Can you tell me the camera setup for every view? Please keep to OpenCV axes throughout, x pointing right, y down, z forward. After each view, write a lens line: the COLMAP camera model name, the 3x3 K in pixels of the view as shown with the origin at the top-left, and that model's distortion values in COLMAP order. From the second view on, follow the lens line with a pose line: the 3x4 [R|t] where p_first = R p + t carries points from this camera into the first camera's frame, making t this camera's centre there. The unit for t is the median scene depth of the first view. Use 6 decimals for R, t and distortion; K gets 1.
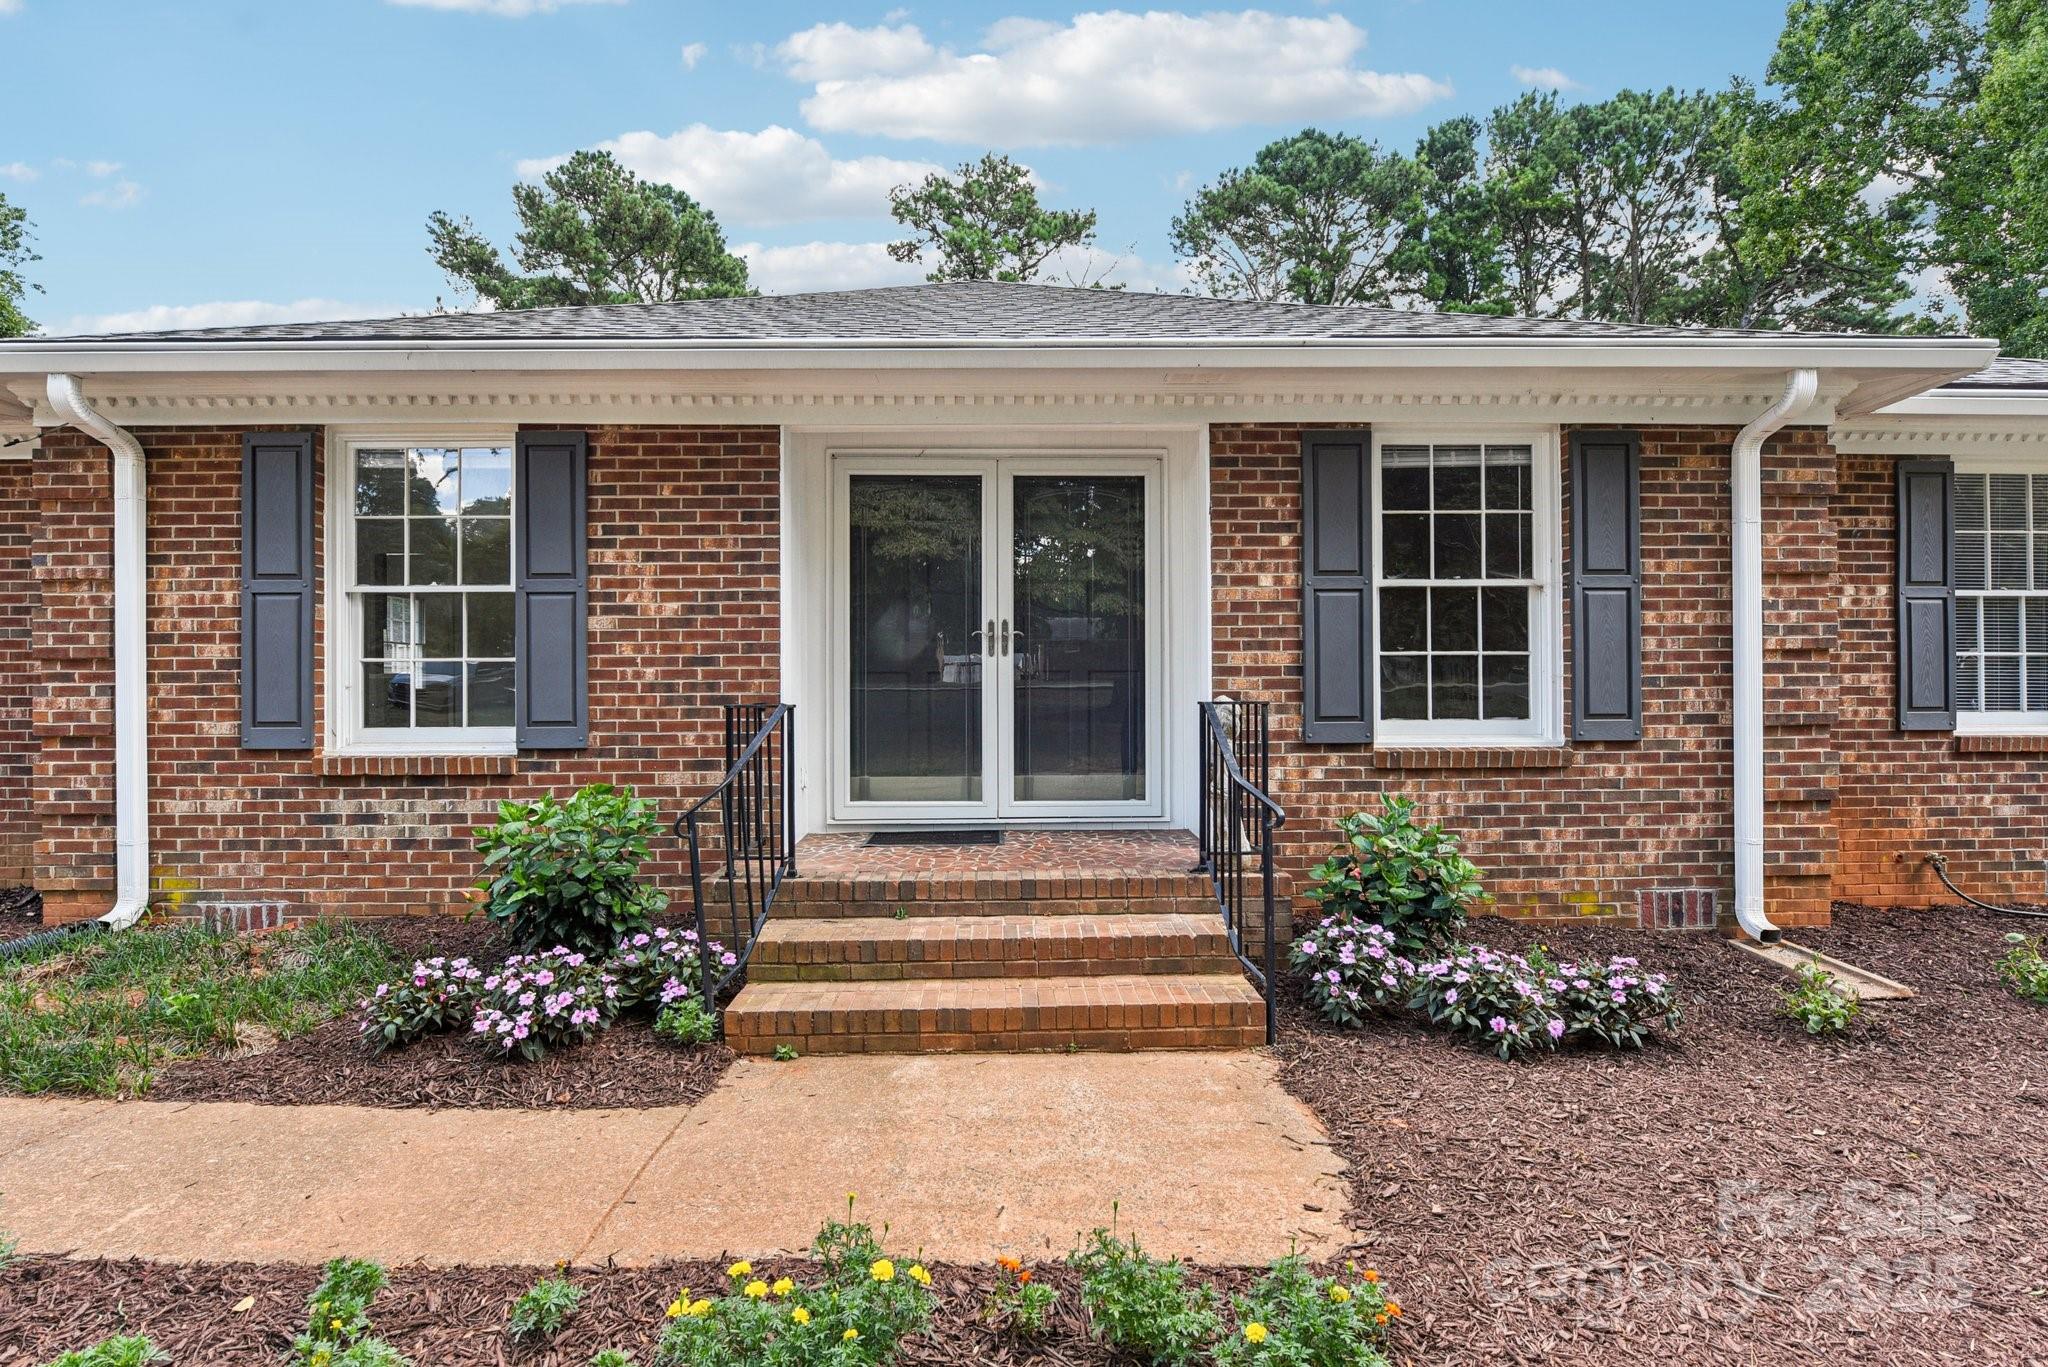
lens RADIAL K [[931.6, 0, 1027.7], [0, 931.6, 680.7], [0, 0, 1]] dist [-0.022735, -0.000736]
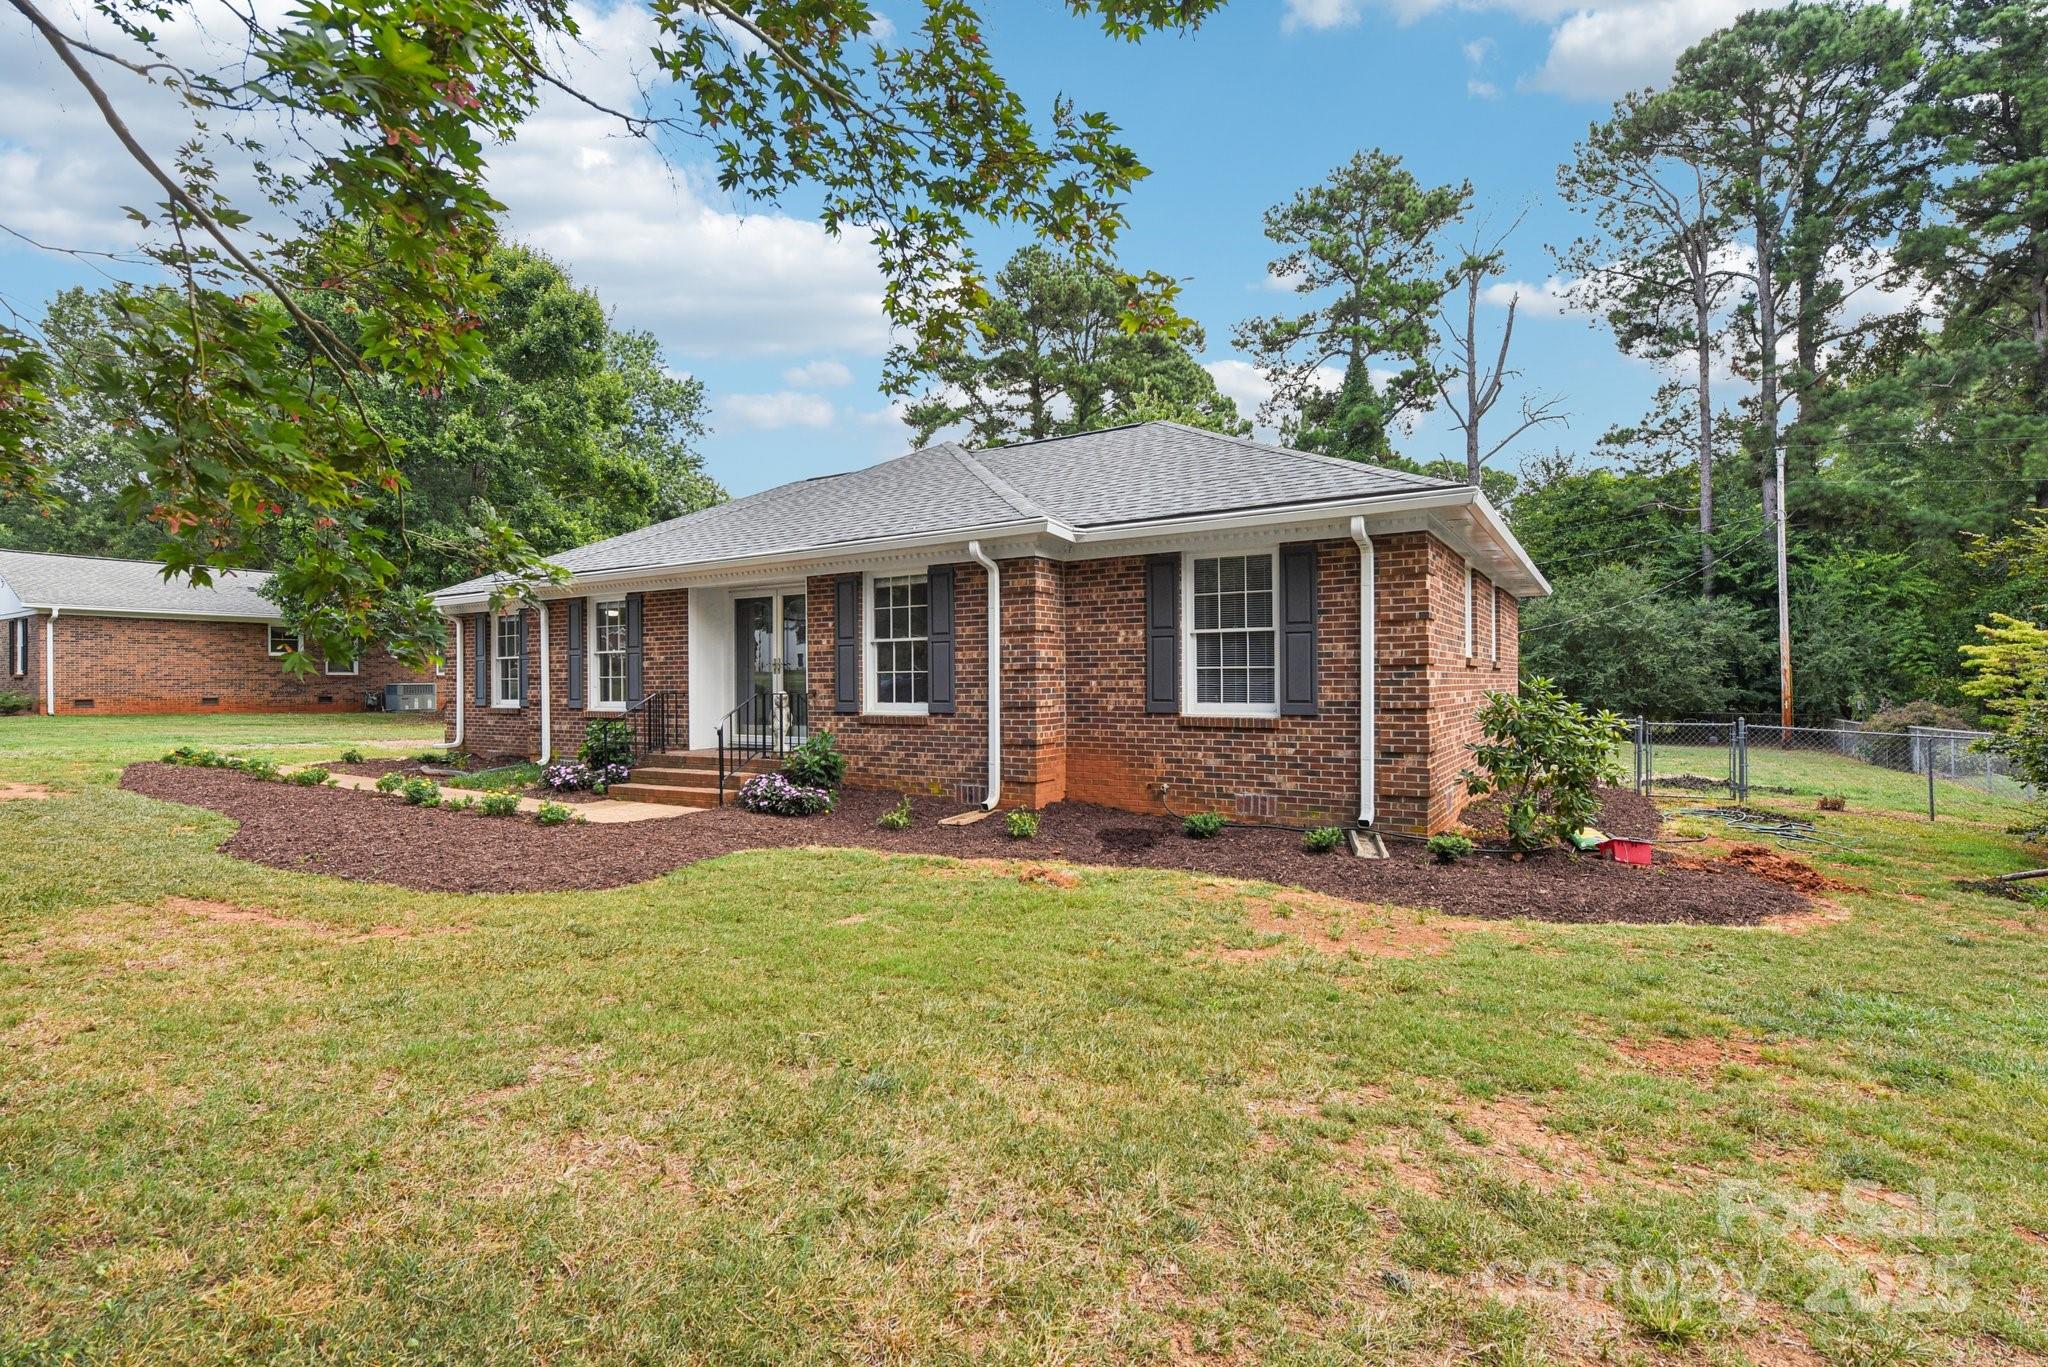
lens RADIAL K [[937.1, 0, 1043.9], [0, 937.1, 671.7], [0, 0, 1]] dist [-0.012302, -0.001407]
pose [[0.847395, -0.005612, -0.530933, 1.980571], [0.011769, 0.999897, 0.008216, -0.046296], [0.530833, -0.013211, 0.847374, -0.710489]]
